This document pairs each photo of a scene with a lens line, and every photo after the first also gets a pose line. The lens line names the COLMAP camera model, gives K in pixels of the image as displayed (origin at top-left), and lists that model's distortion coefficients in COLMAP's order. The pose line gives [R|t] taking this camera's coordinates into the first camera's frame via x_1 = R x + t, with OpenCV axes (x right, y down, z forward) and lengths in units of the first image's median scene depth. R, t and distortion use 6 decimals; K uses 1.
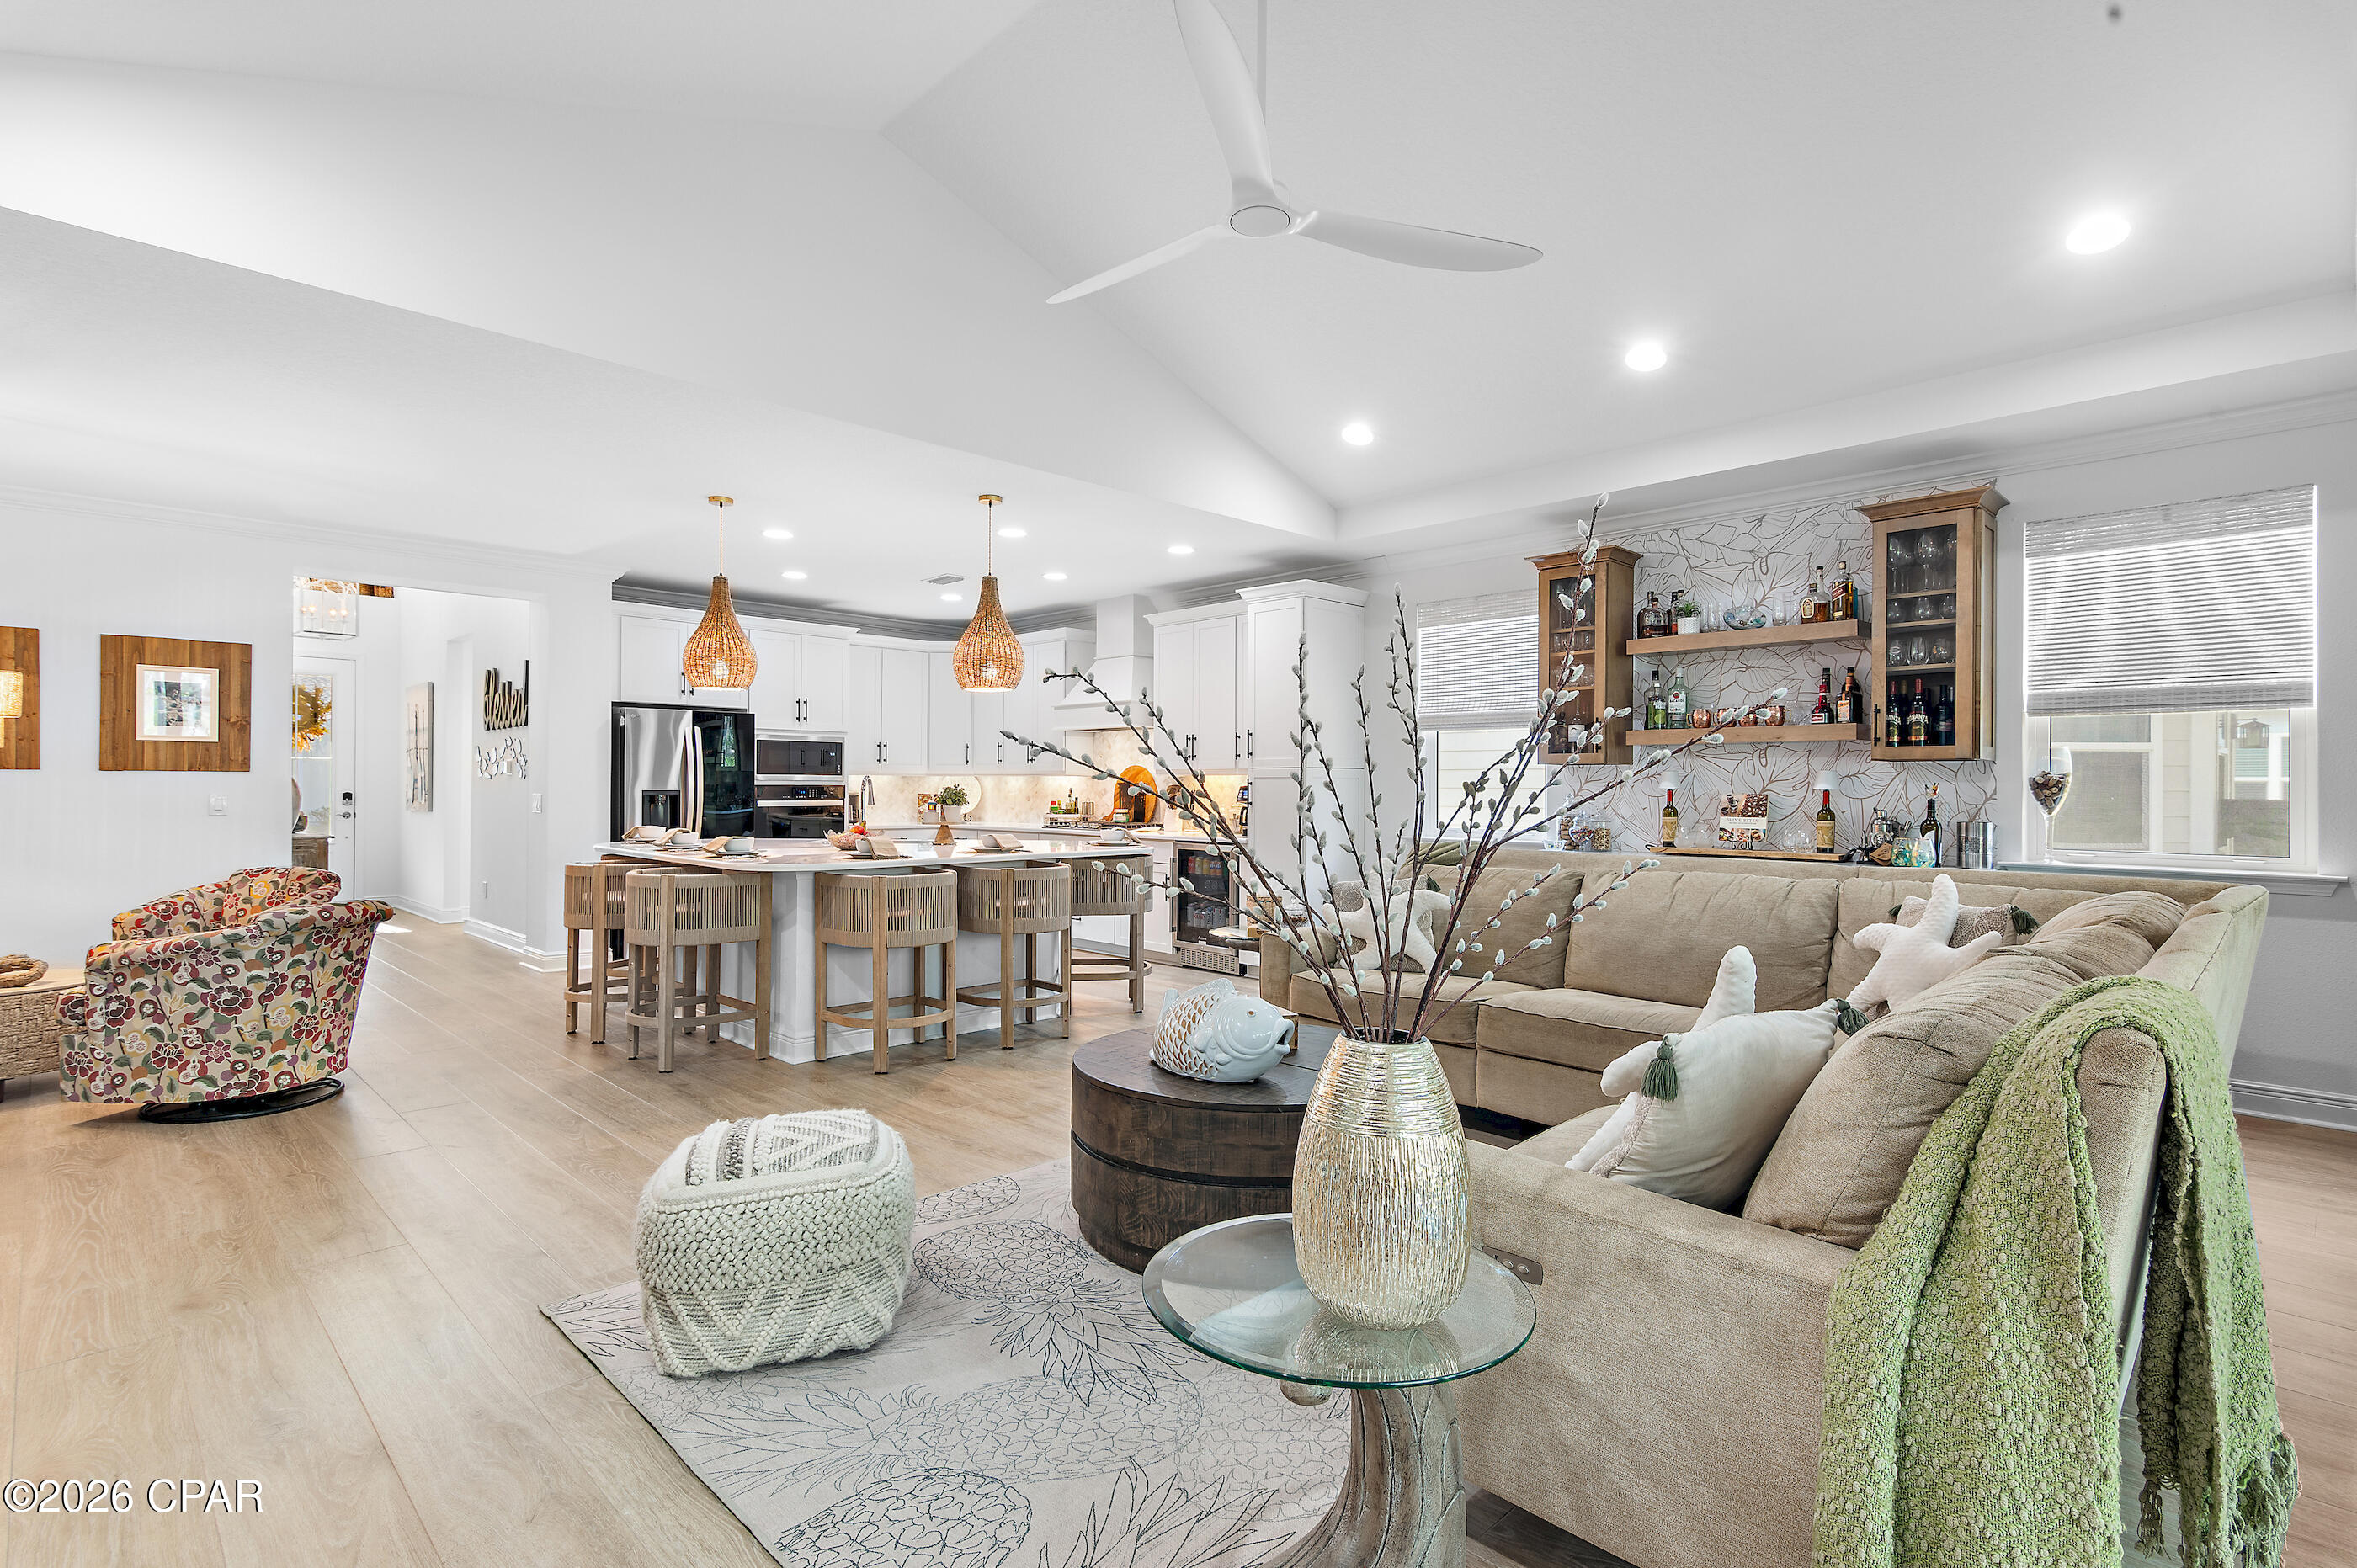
lens RADIAL K [[1162.1, 0, 1211.8], [0, 1162.1, 782.9], [0, 0, 1]] dist [0.010585, -0.000633]
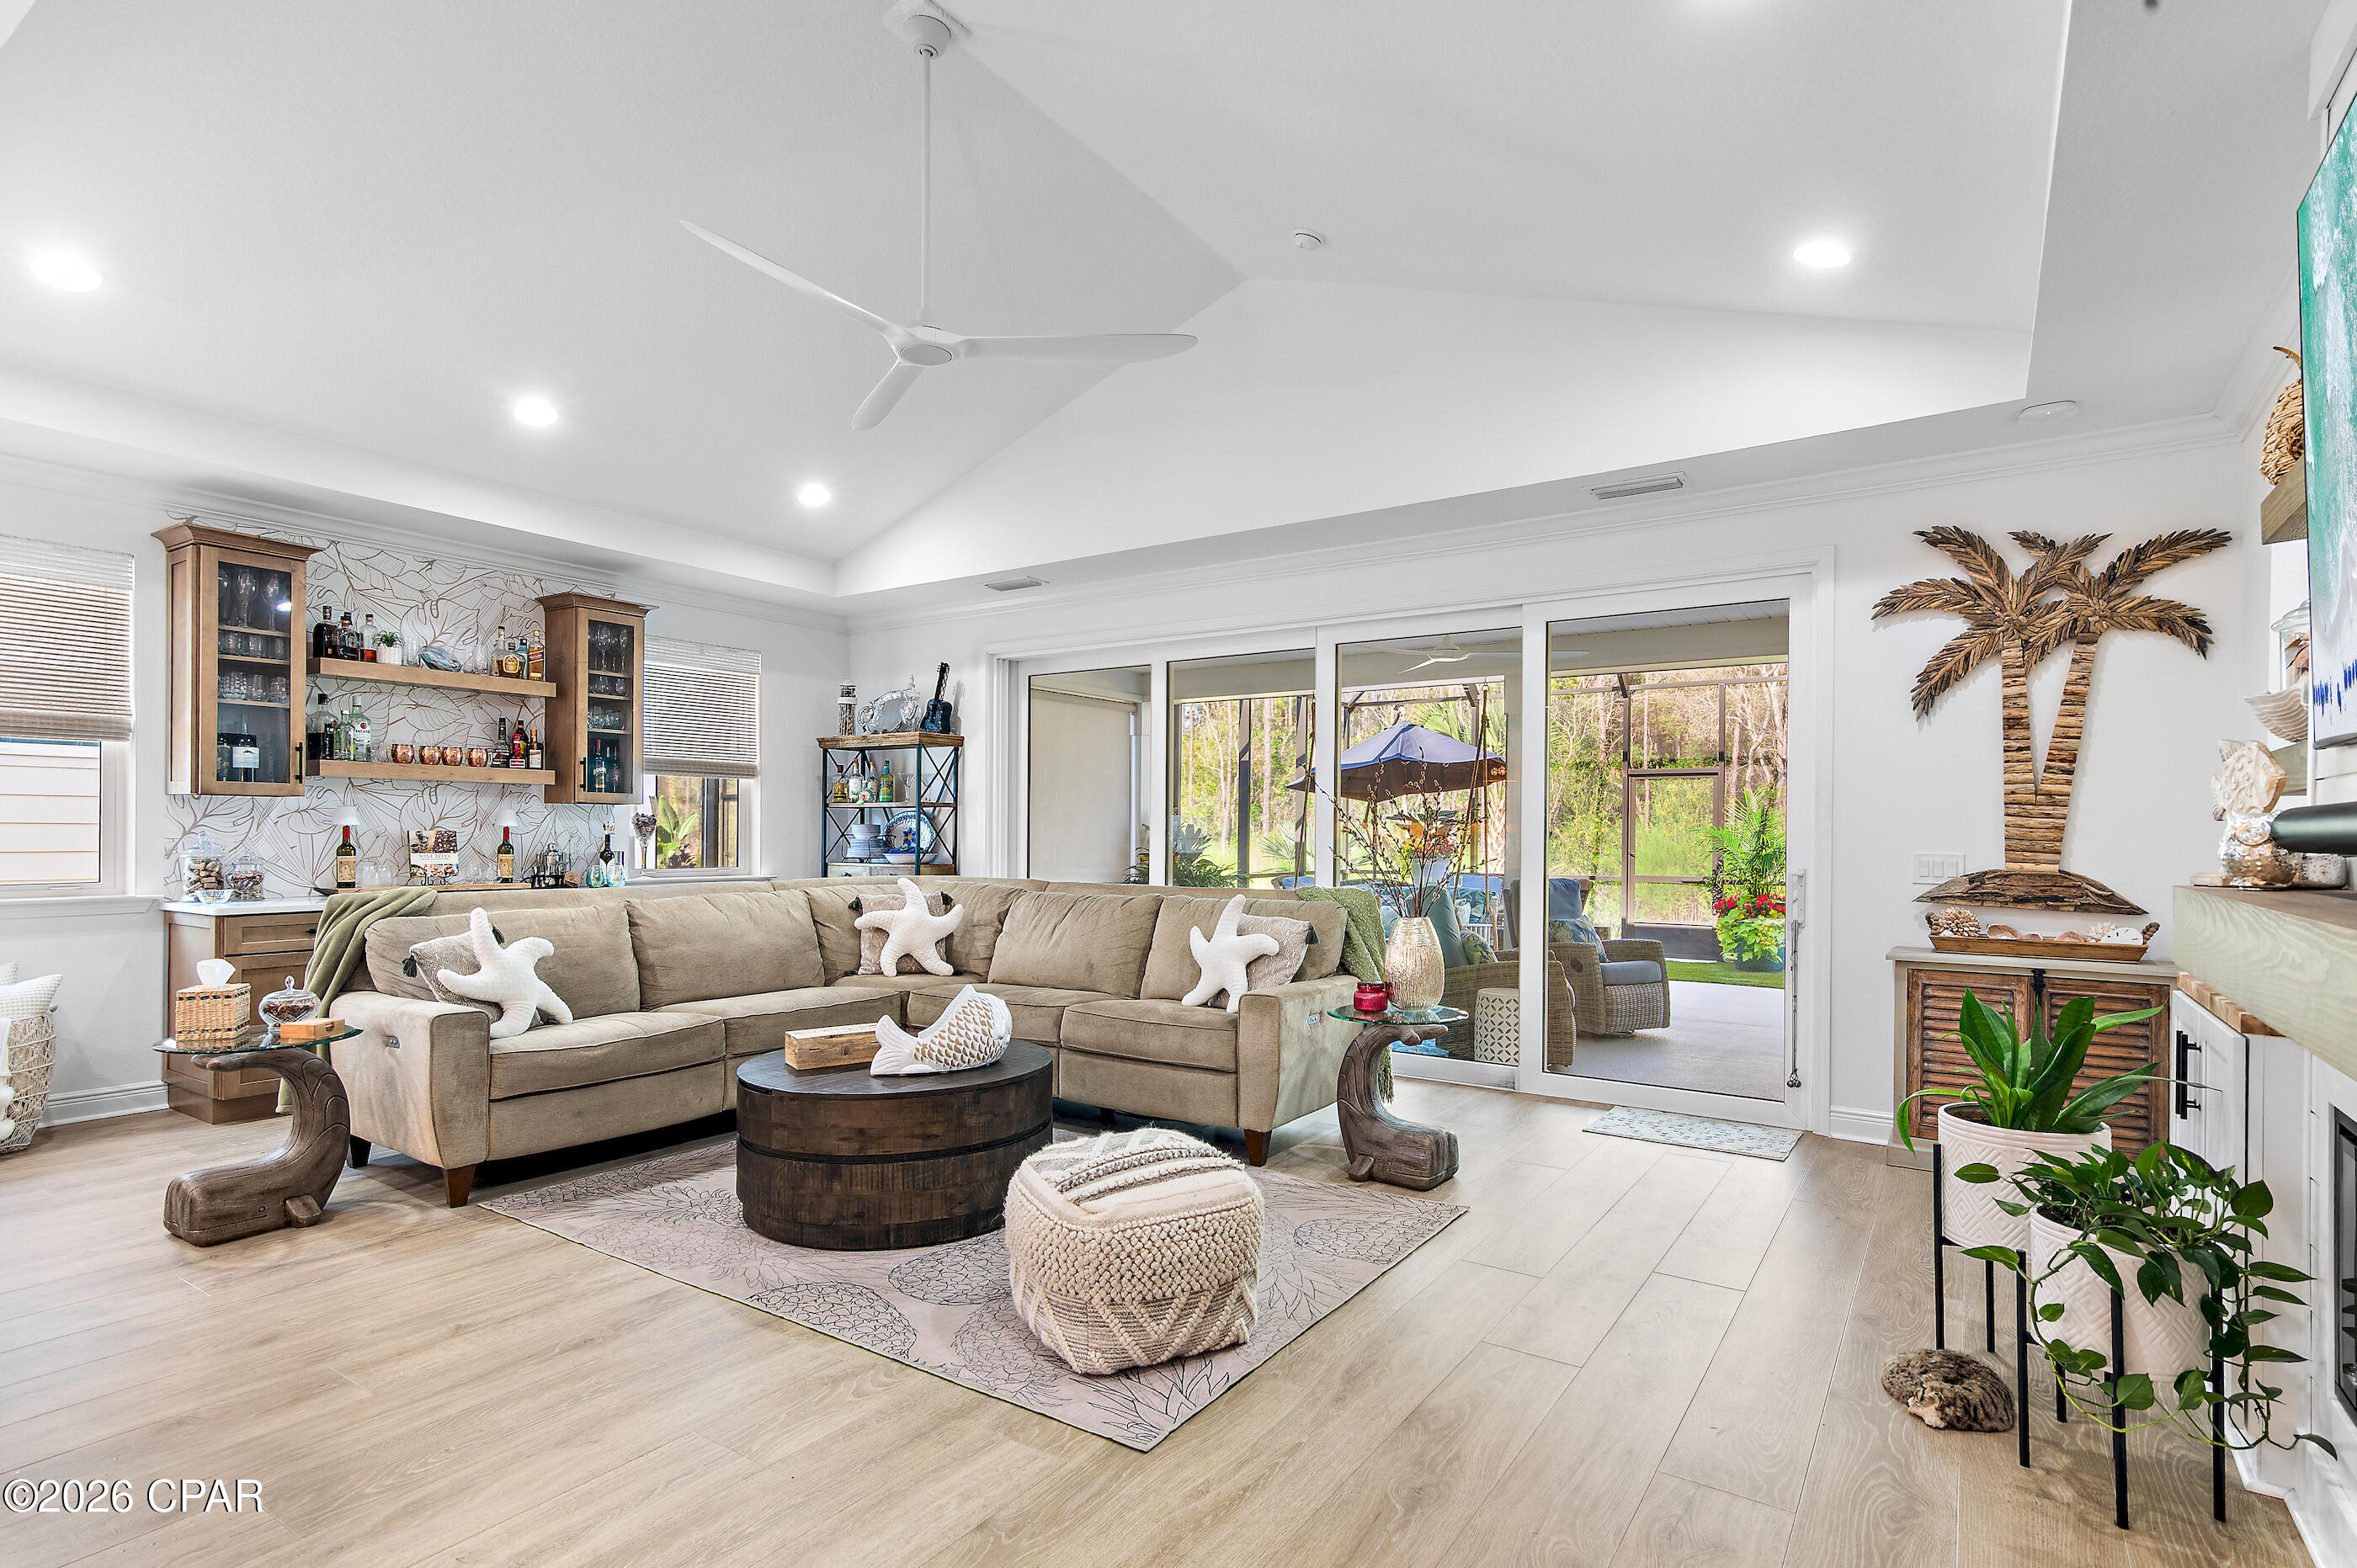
lens RADIAL K [[1162.1, 0, 1188.0], [0, 1162.1, 837.0], [0, 0, 1]] dist [0.010585, -0.000633]
pose [[-0.201201, -0.011896, 0.979478, -0.690578], [-0.011157, 0.999889, 0.009852, -0.002327], [-0.979486, -0.008945, -0.201312, 0.564332]]
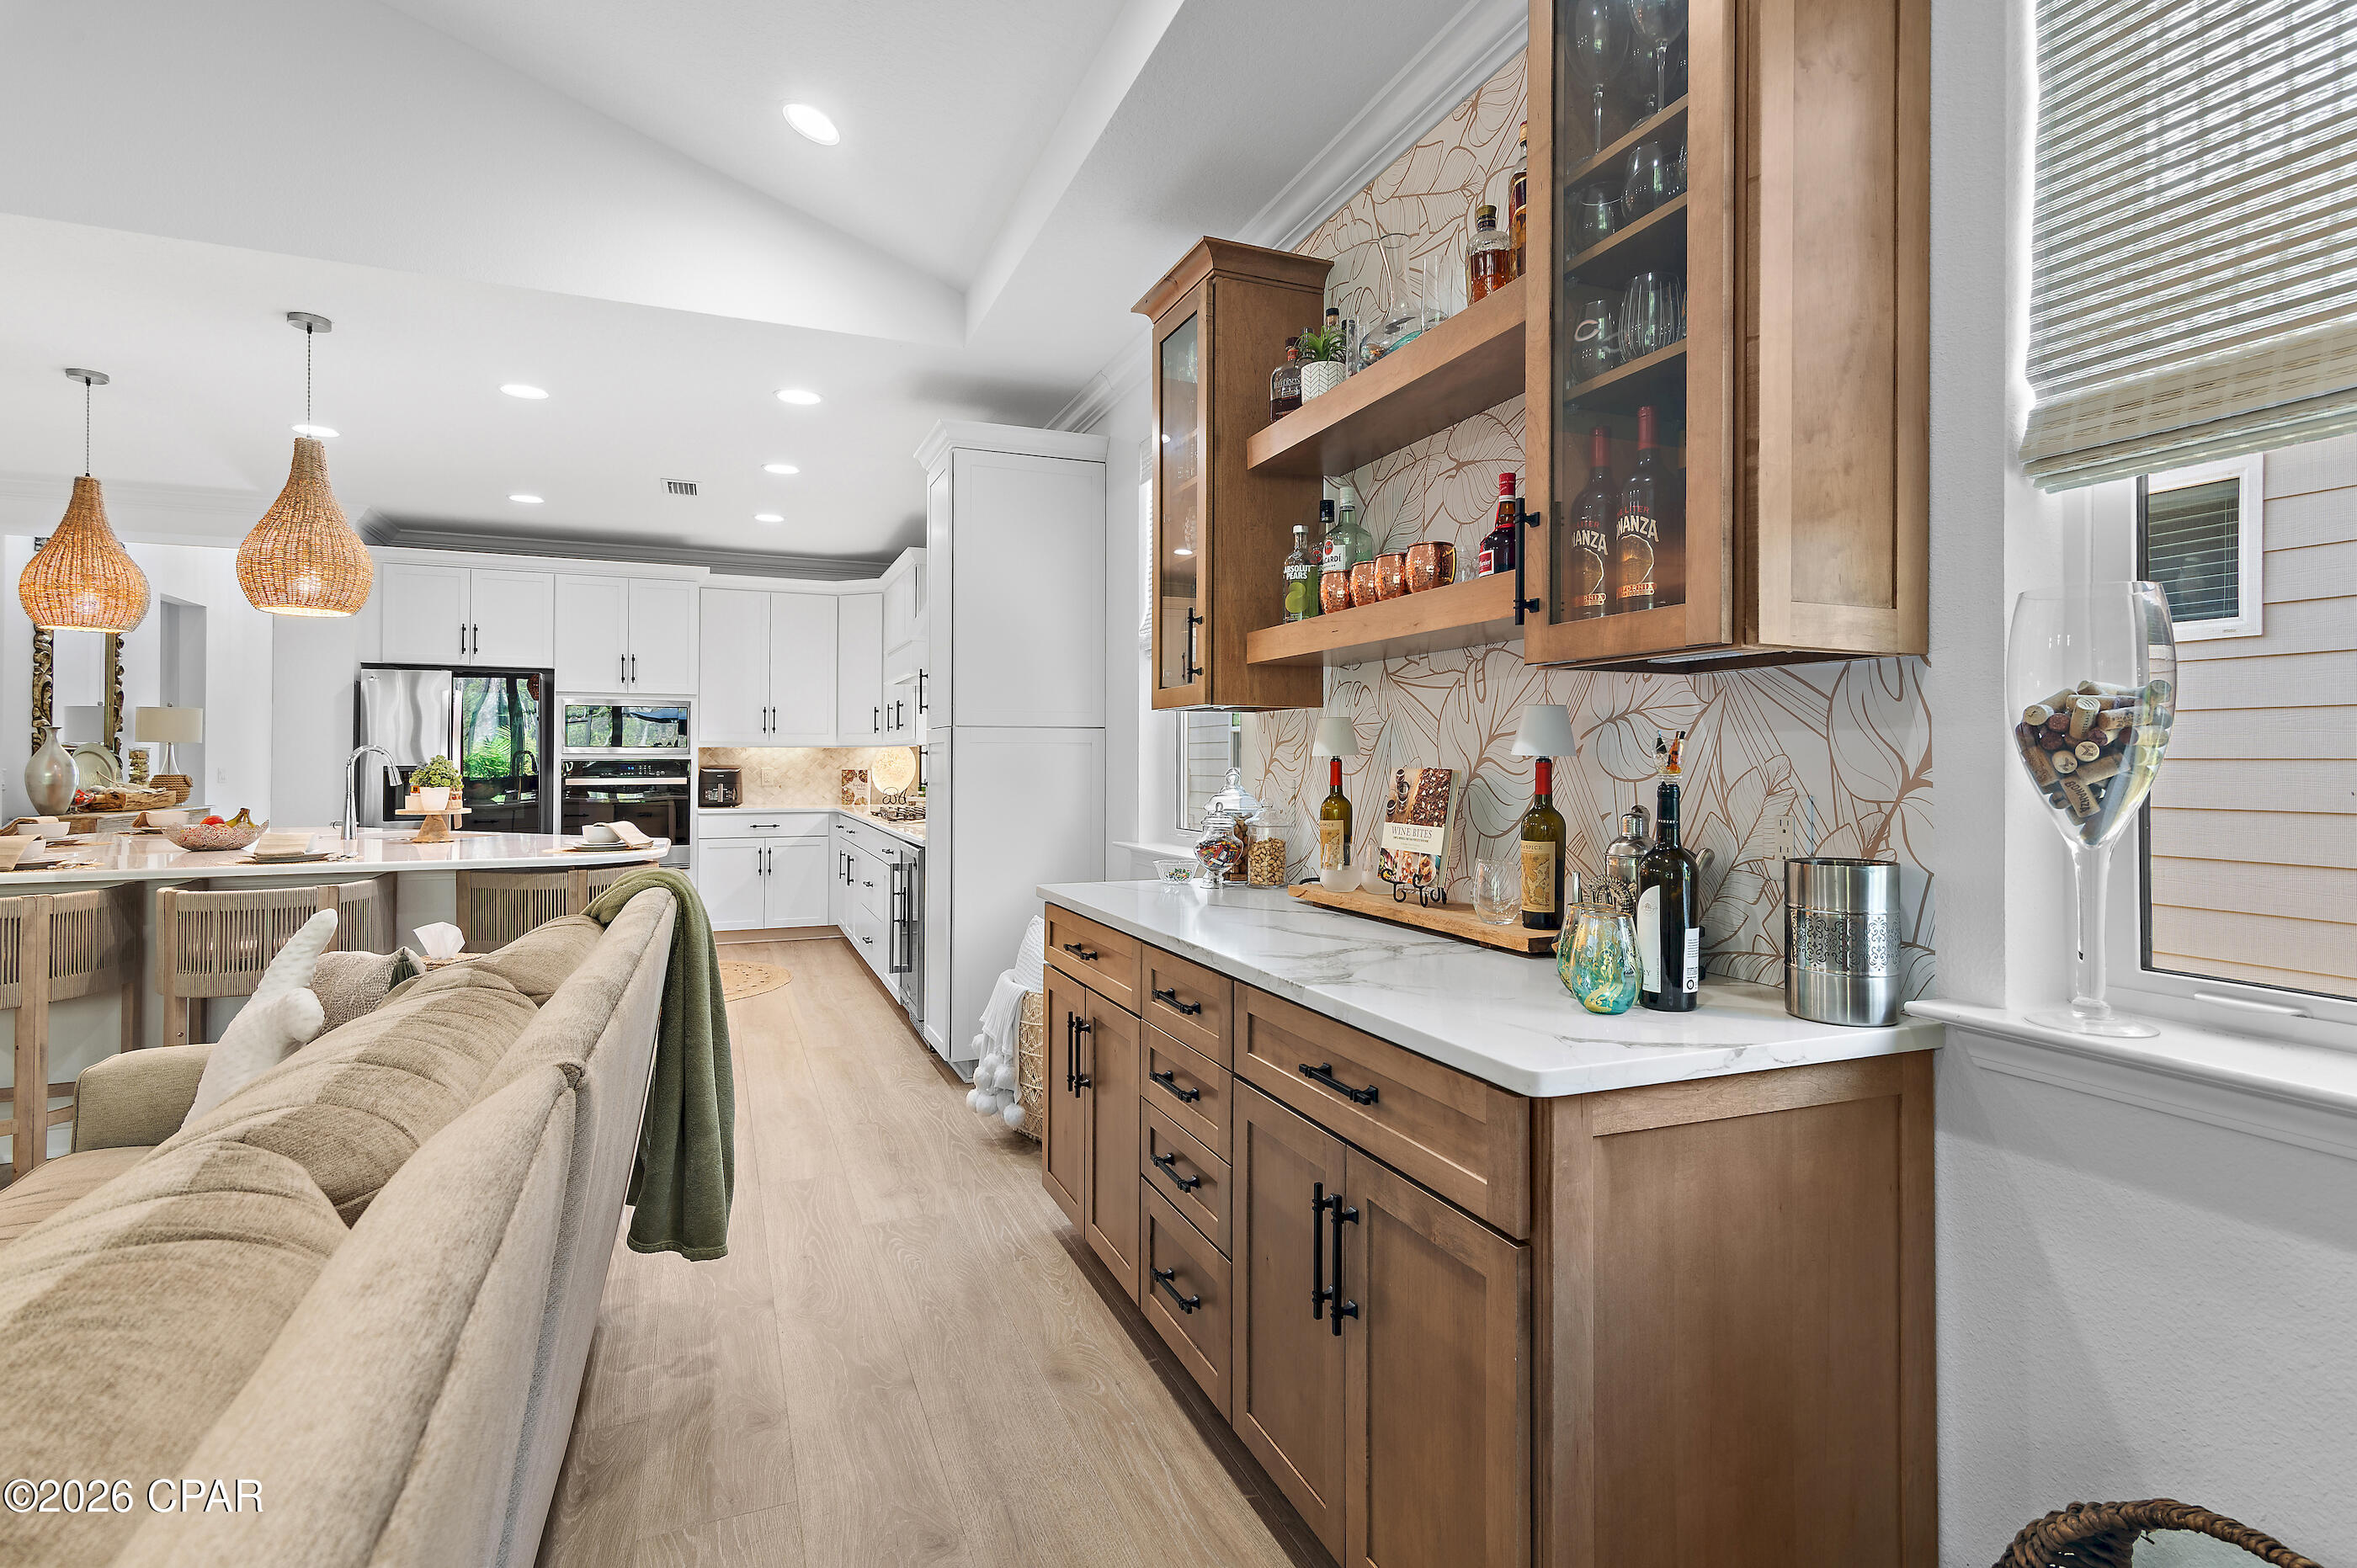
lens RADIAL K [[1162.1, 0, 1247.1], [0, 1162.1, 756.3], [0, 0, 1]] dist [0.010585, -0.000633]
pose [[0.933946, -0.005648, -0.357369, 0.555122], [0.005314, 0.999984, -0.001917, 0.005634], [0.357374, -0.000109, 0.933961, 0.599487]]
